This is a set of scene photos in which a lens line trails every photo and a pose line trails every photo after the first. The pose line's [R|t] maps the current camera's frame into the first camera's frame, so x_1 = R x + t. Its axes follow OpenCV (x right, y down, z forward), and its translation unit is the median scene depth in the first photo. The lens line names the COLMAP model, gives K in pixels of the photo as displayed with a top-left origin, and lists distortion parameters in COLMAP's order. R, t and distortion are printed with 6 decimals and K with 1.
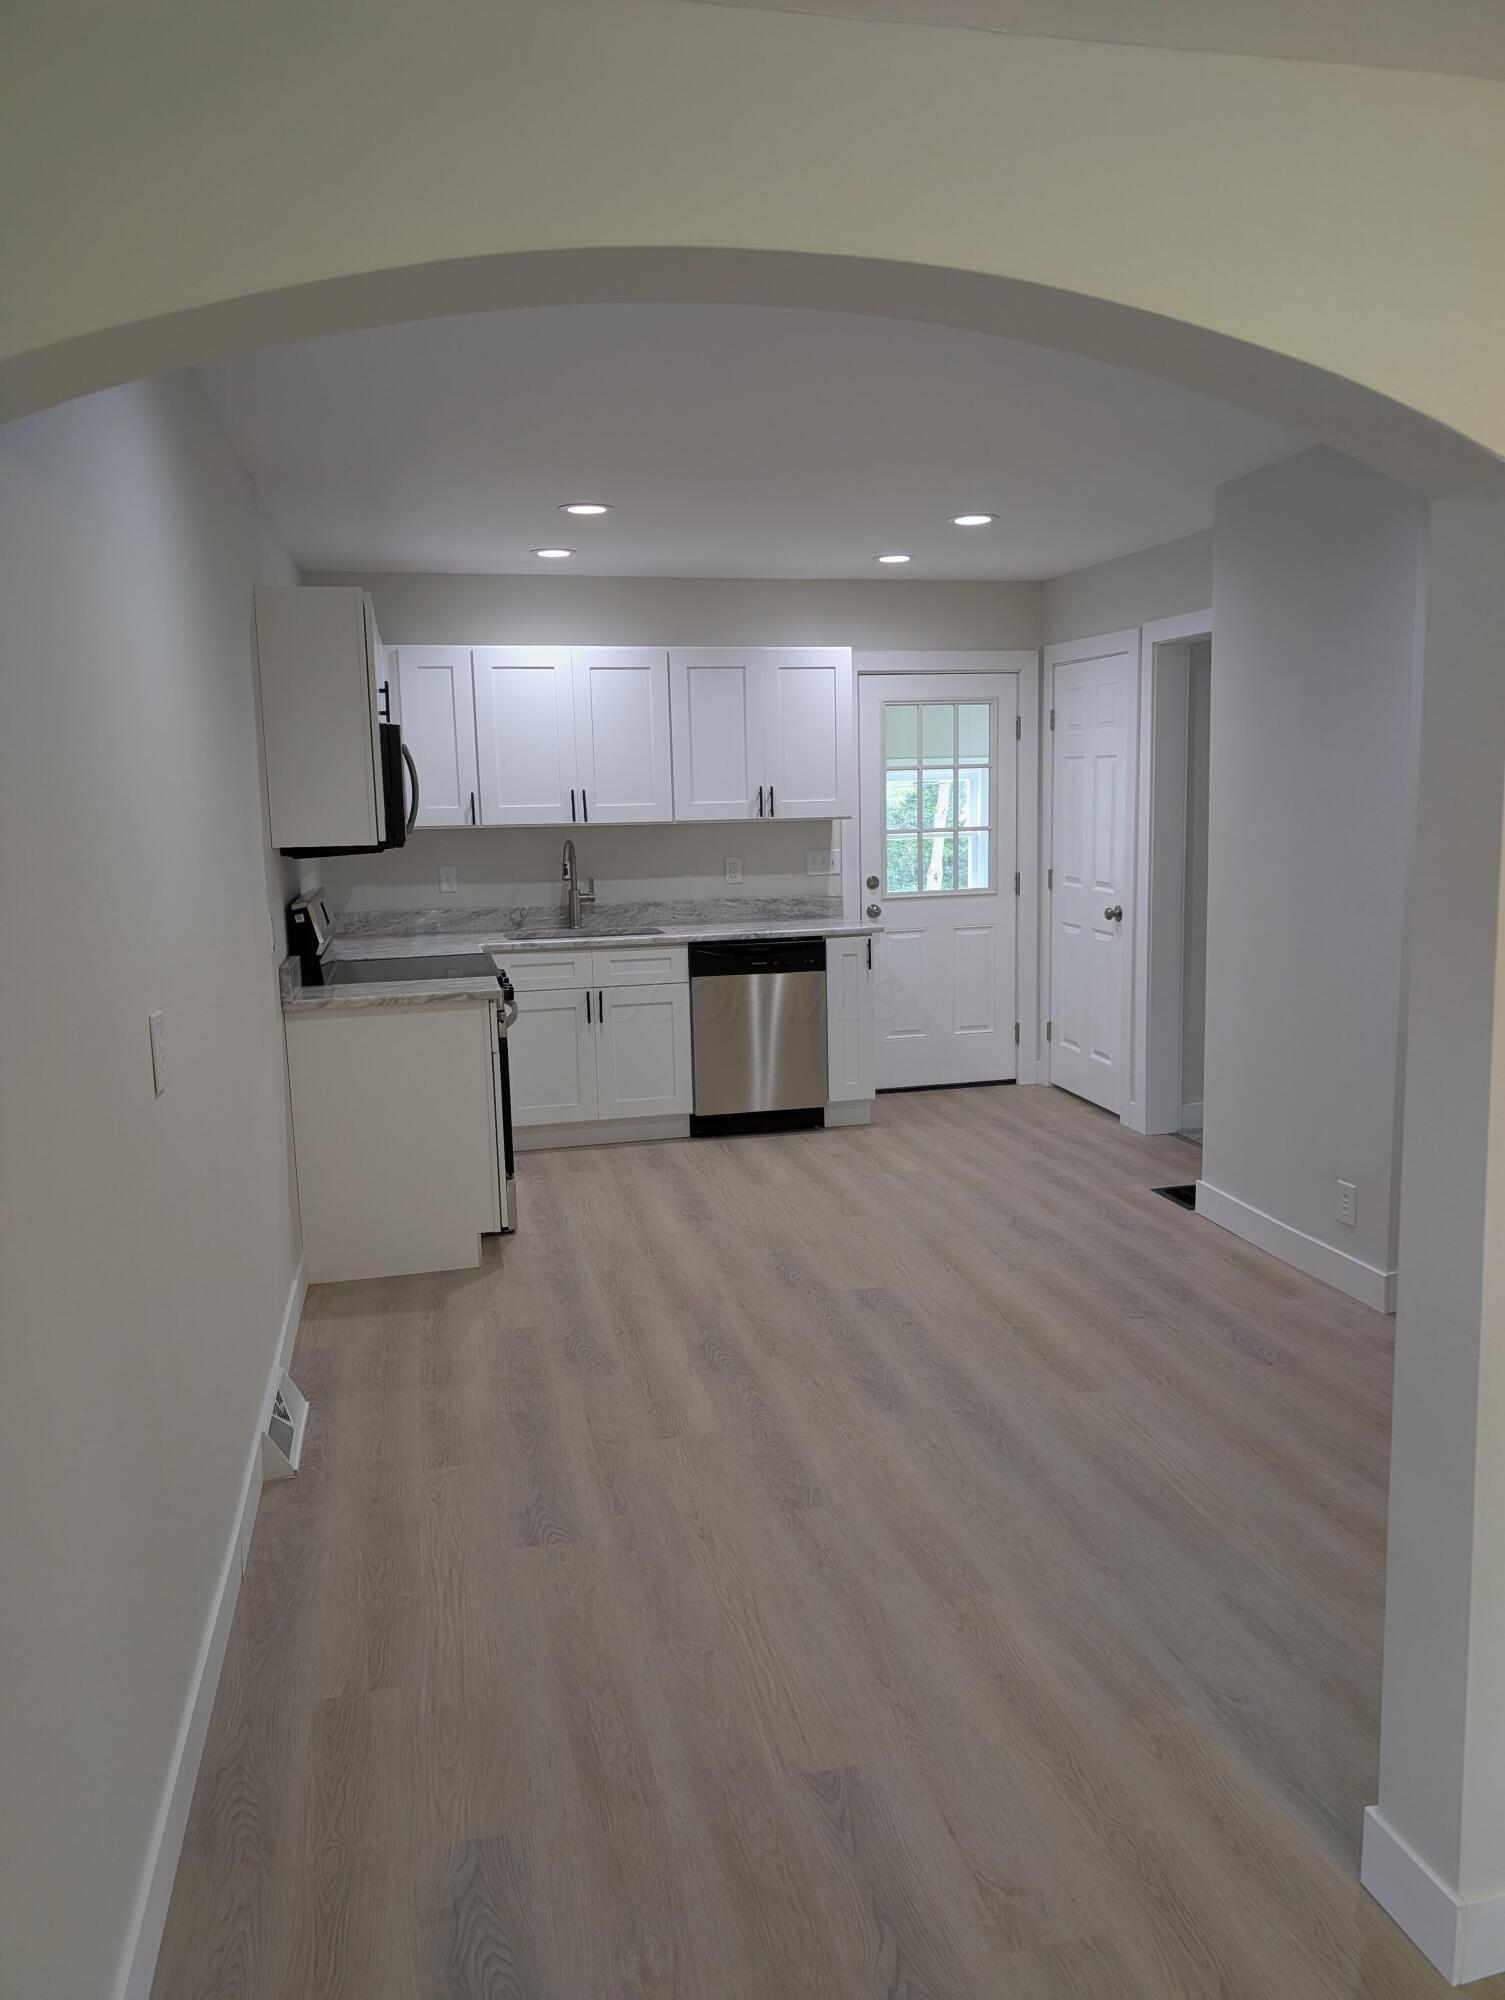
lens RADIAL K [[1391.2, 0, 753.1], [0, 1391.2, 999.6], [0, 0, 1]] dist [0.056574, -0.010048]
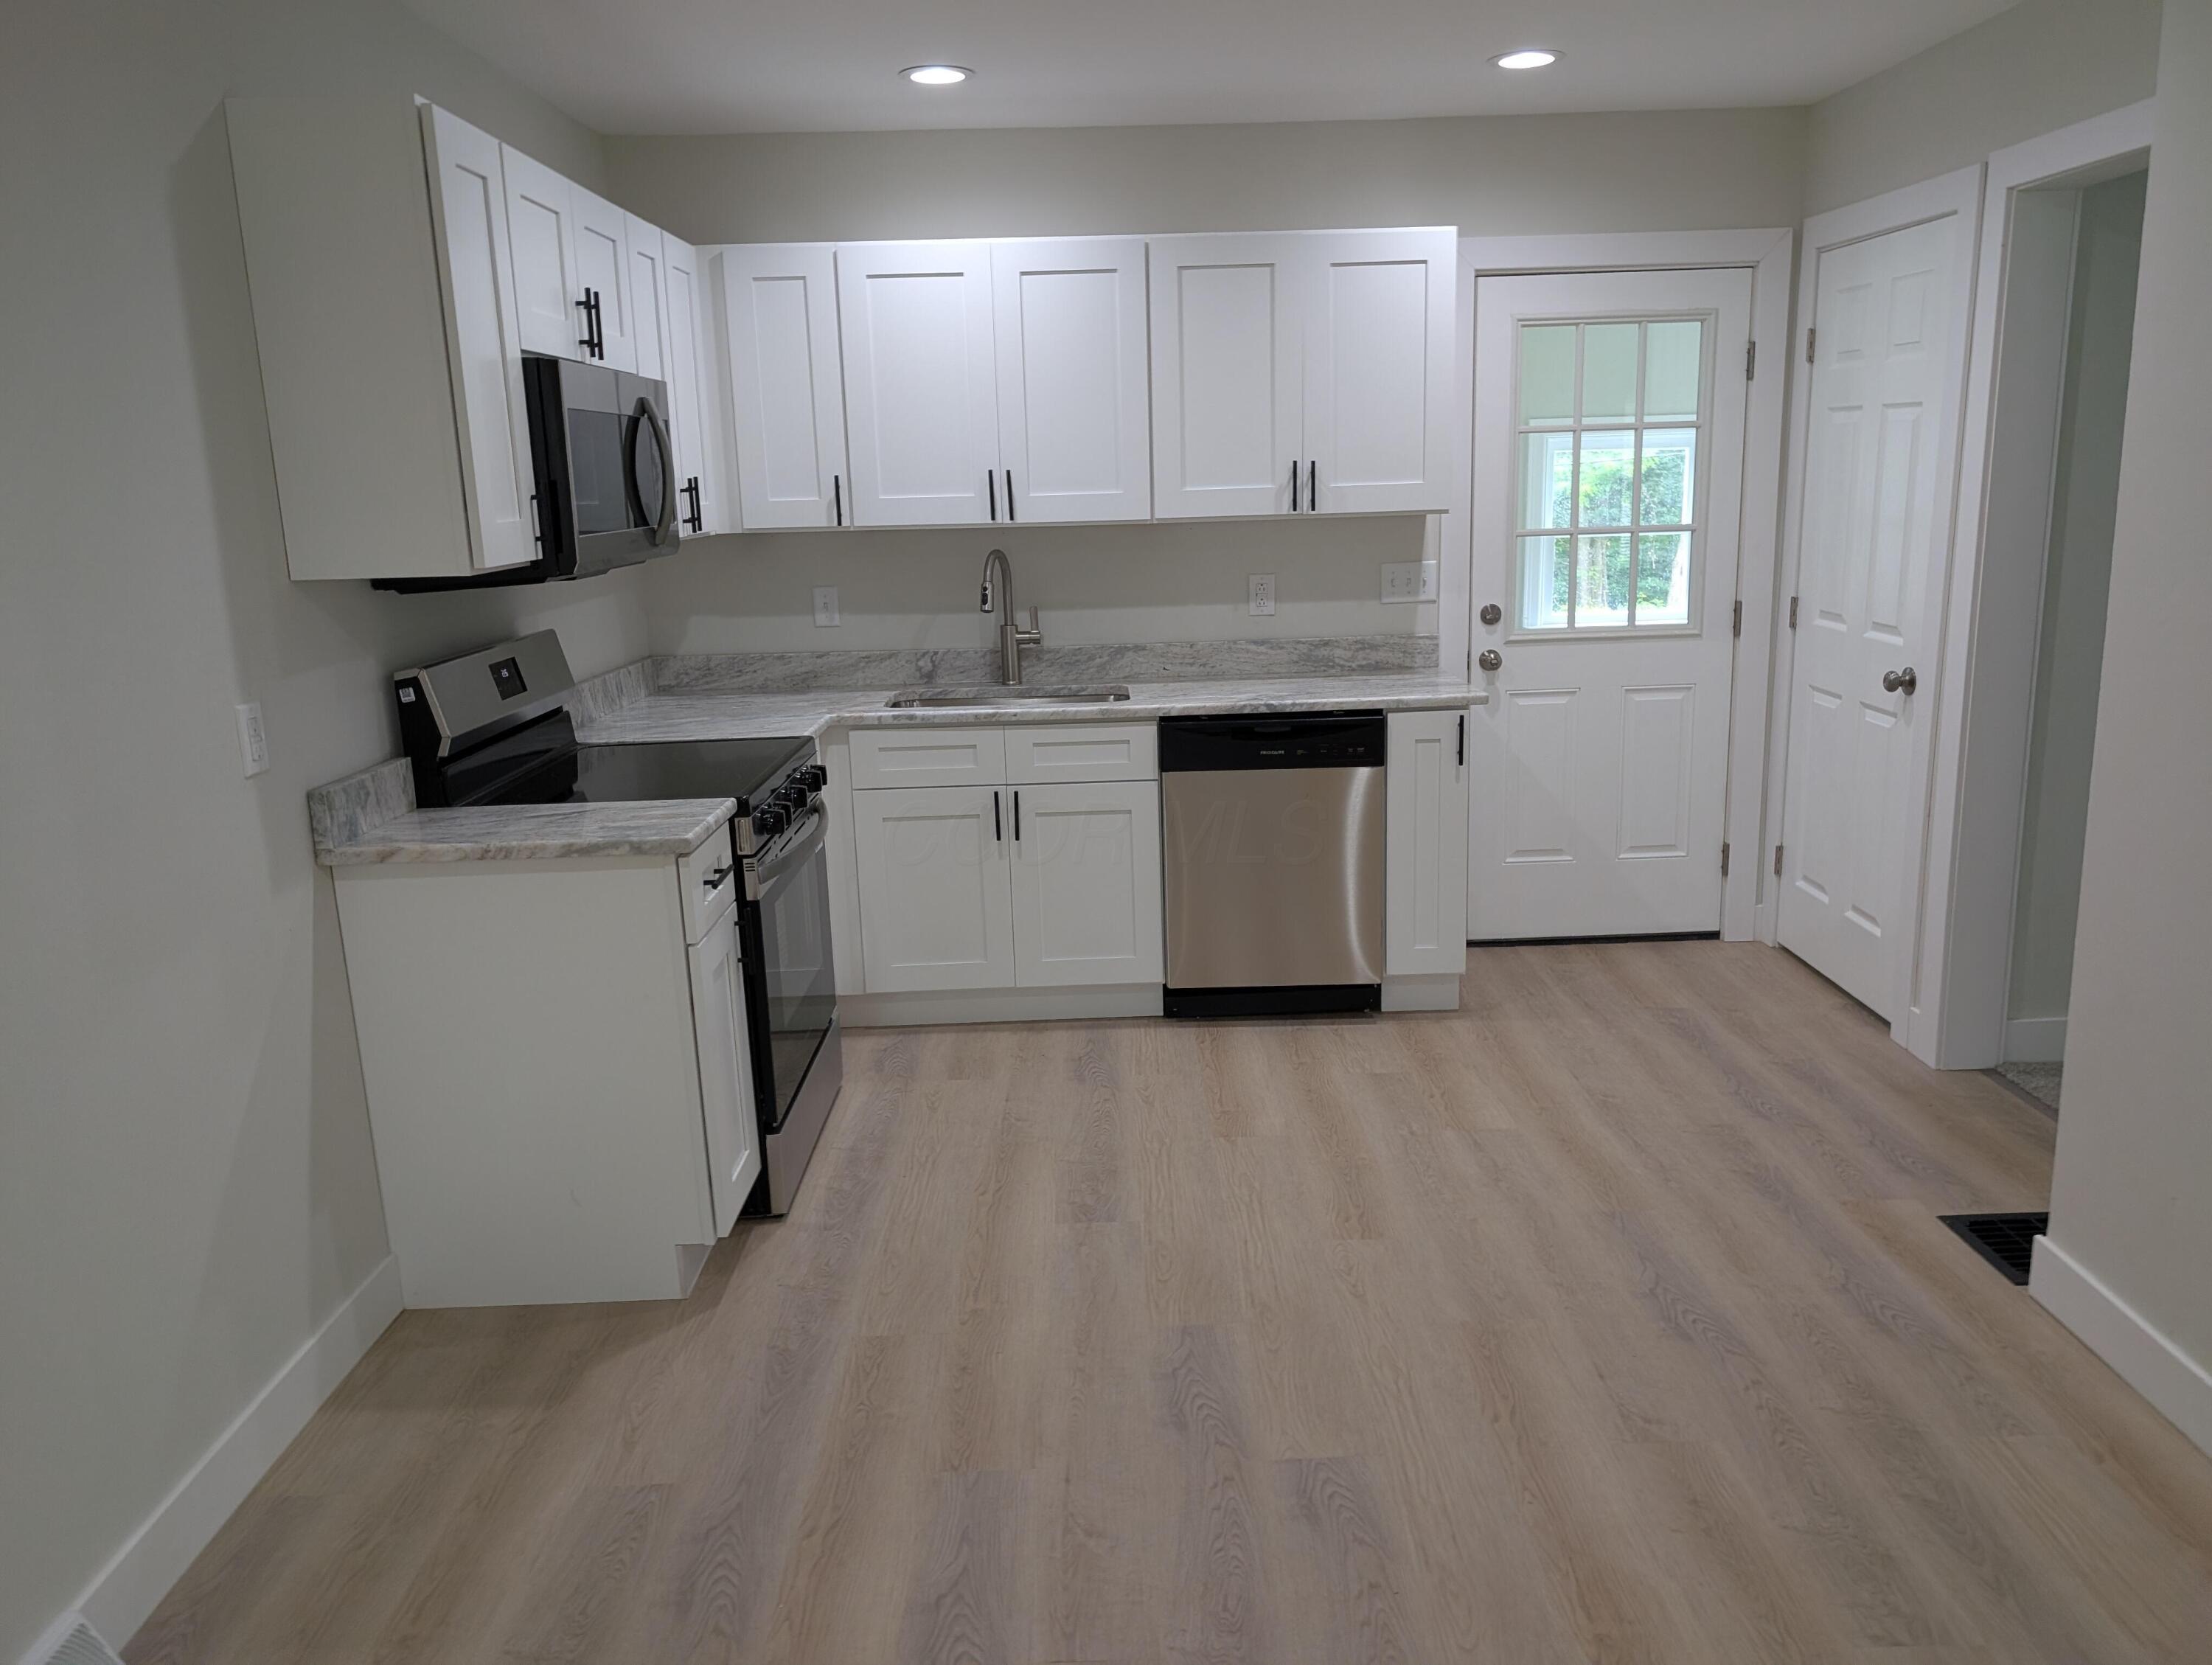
lens RADIAL K [[1578.5, 0, 1111.9], [0, 1578.5, 822.7], [0, 0, 1]] dist [0.028241, -0.024076]
pose [[0.977206, 0.040226, -0.208447, 0.084258], [-0.025025, 0.996865, 0.075058, -0.047308], [0.210813, -0.068131, 0.975149, 0.308444]]
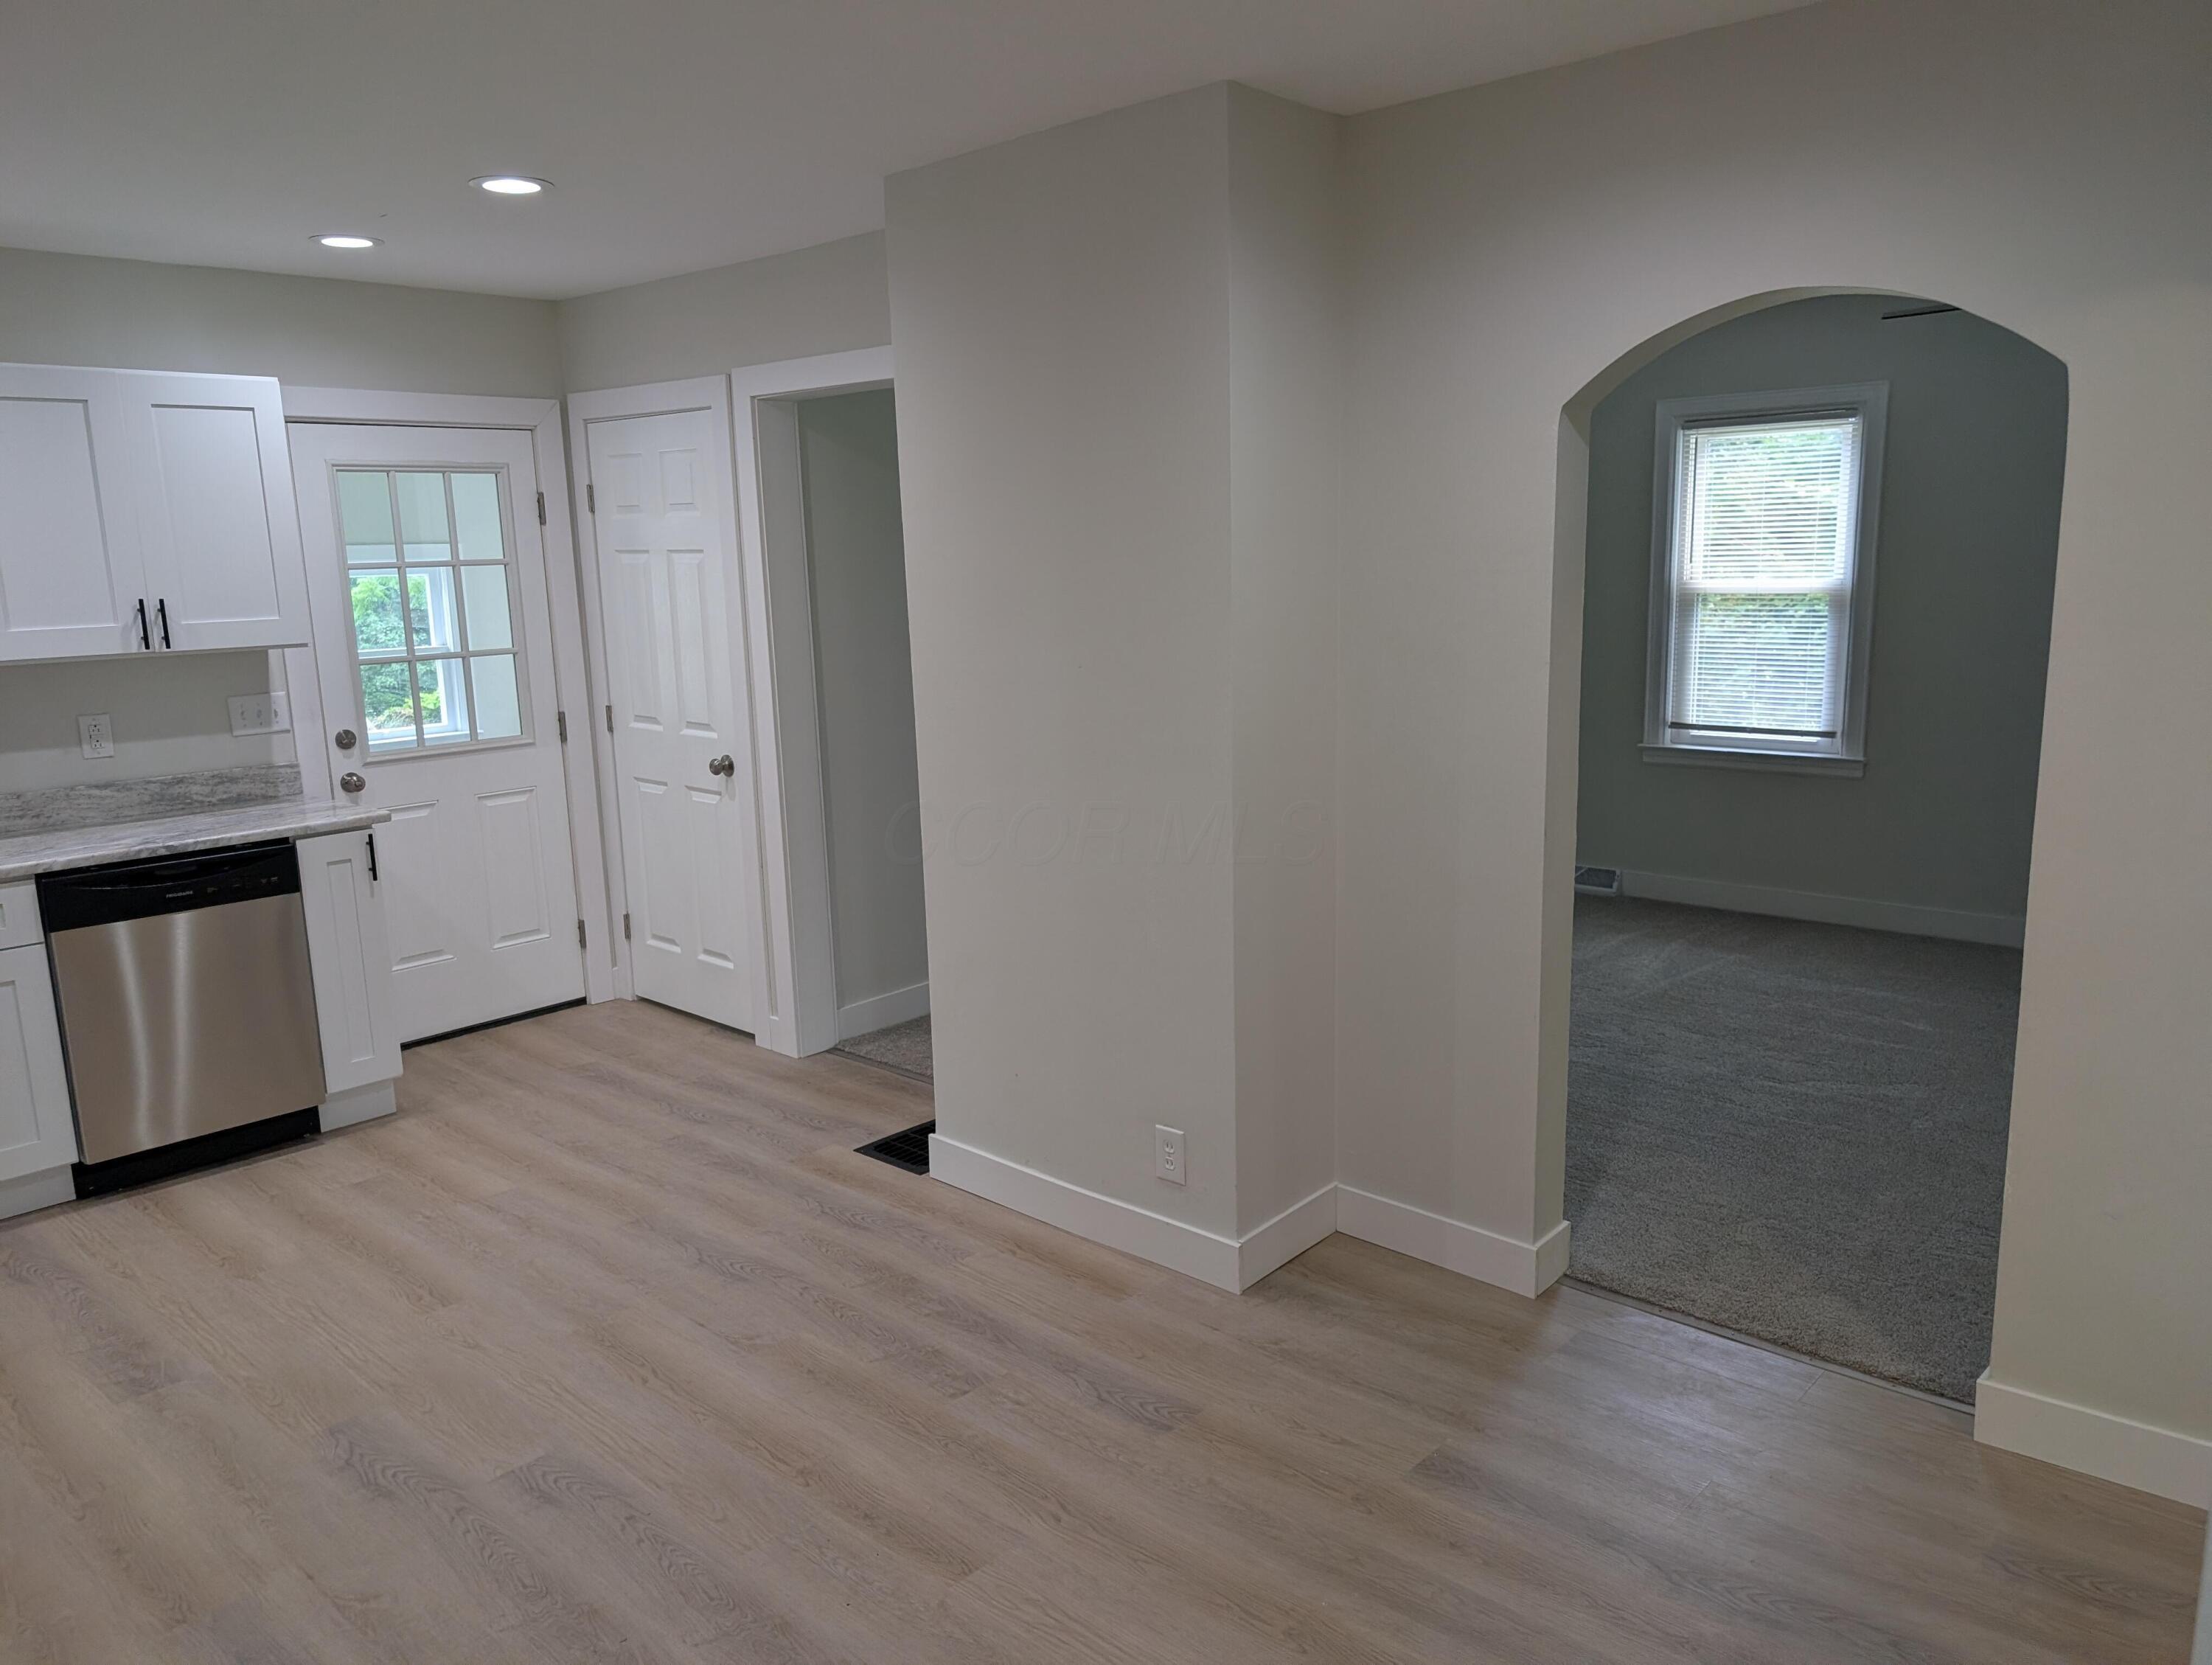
lens RADIAL K [[1578.5, 0, 1071.5], [0, 1578.5, 845.6], [0, 0, 1]] dist [0.028241, -0.024076]
pose [[0.834212, -0.104385, 0.541474, -0.045298], [0.092465, 0.994496, 0.049264, -0.046714], [-0.543636, 0.008970, 0.839273, 0.217357]]
